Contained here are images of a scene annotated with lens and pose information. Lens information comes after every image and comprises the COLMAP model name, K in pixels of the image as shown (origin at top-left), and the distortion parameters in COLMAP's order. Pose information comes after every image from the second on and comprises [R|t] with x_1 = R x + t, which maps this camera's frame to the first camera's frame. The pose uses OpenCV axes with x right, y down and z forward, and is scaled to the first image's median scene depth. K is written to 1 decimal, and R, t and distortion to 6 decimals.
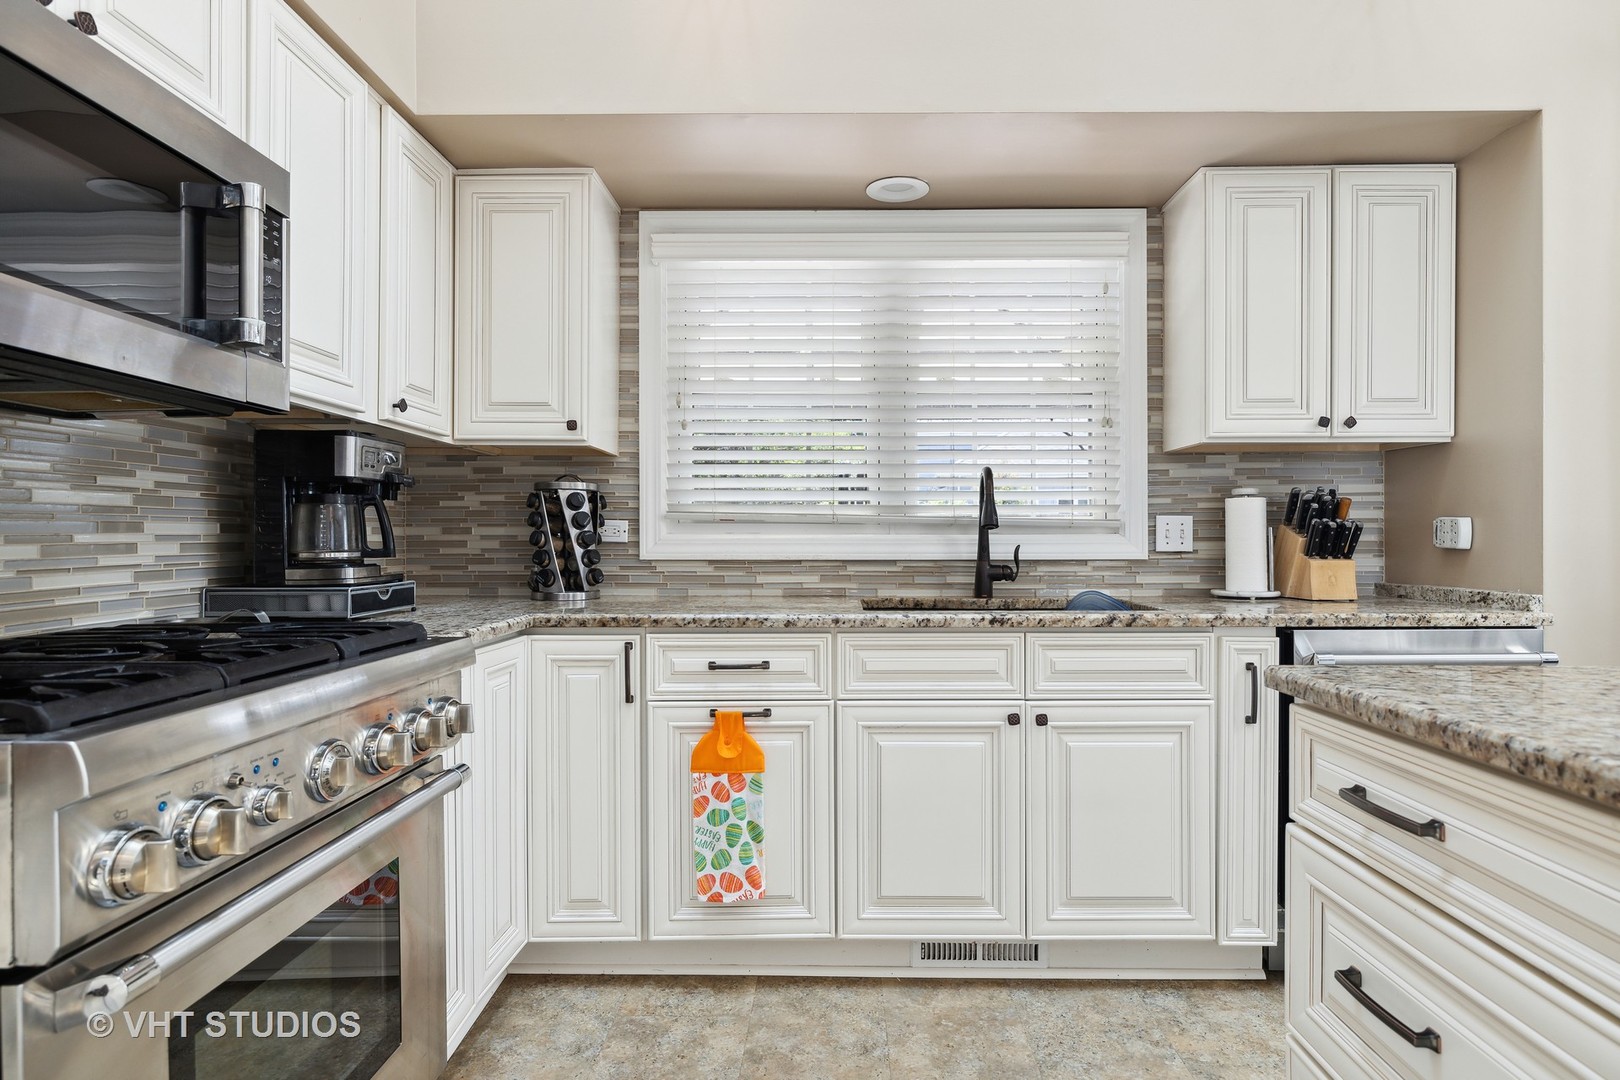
lens RADIAL K [[842.7, 0, 815.4], [0, 842.7, 535.5], [0, 0, 1]] dist [-0.000722, -0.000036]
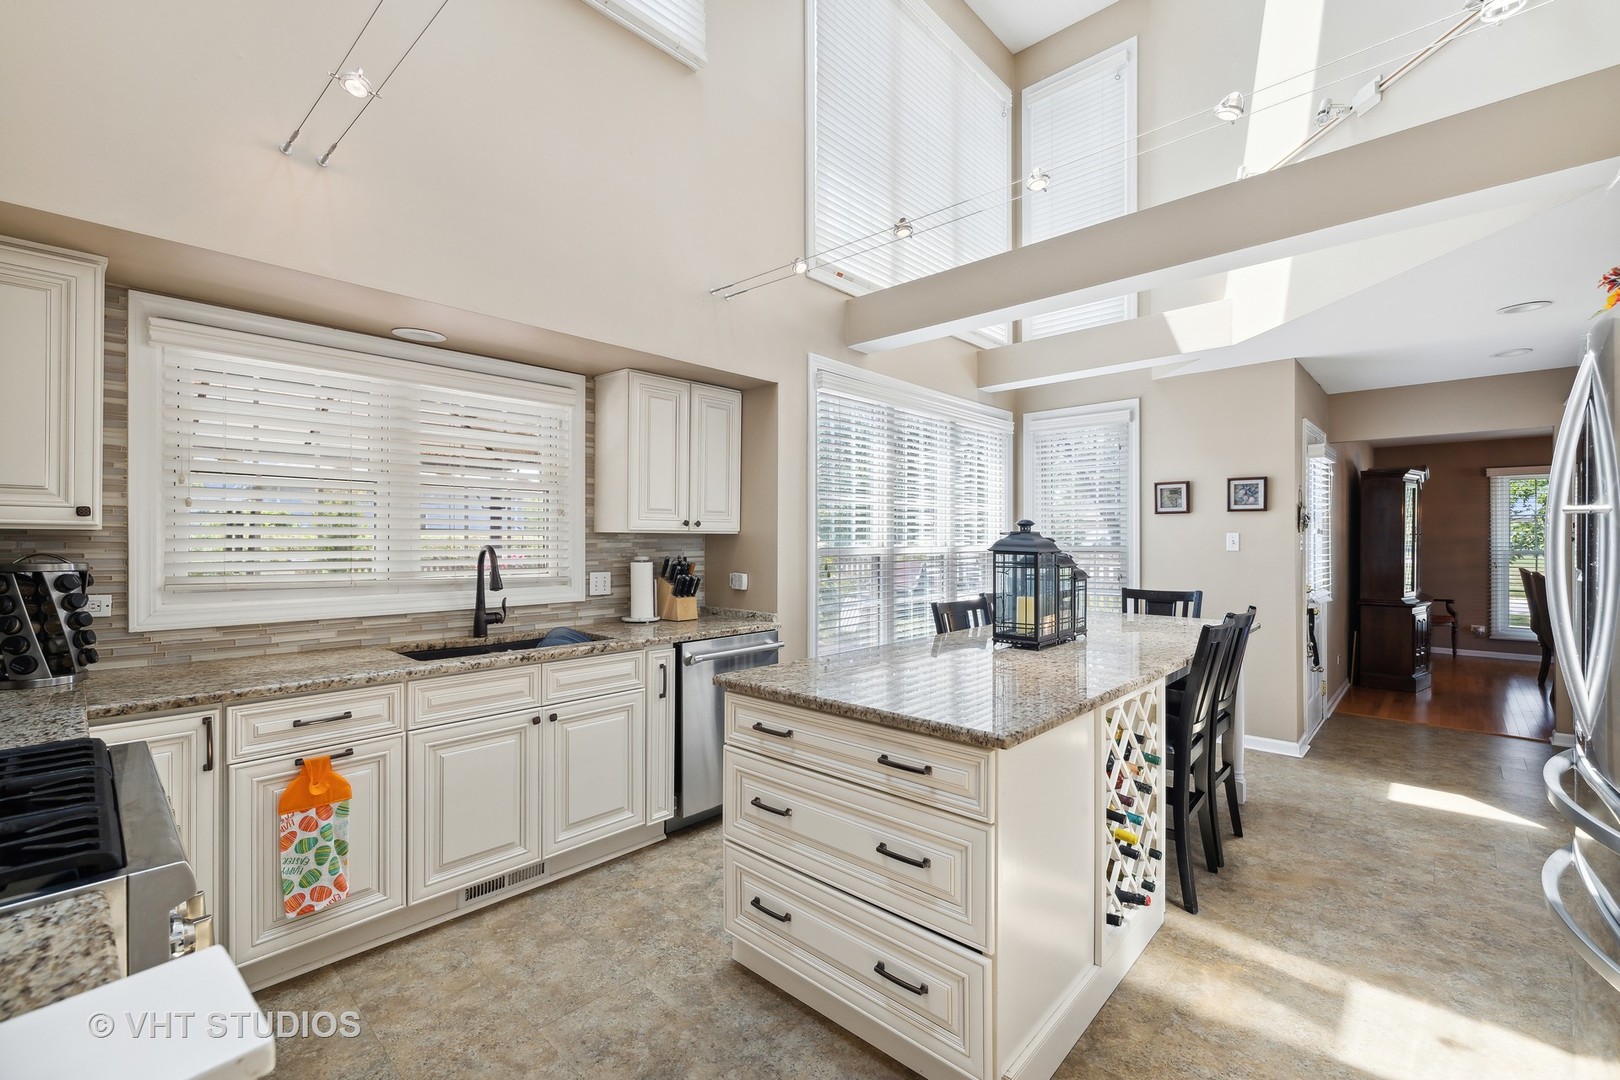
lens RADIAL K [[696.3, 0, 810.0], [0, 696.3, 540.0], [0, 0, 1]] dist [0.001992, 0.000002]
pose [[0.672666, 0.002249, 0.739943, -0.367401], [-0.004658, 0.999988, 0.001196, -0.115696], [-0.739932, -0.004251, 0.672668, -0.229235]]
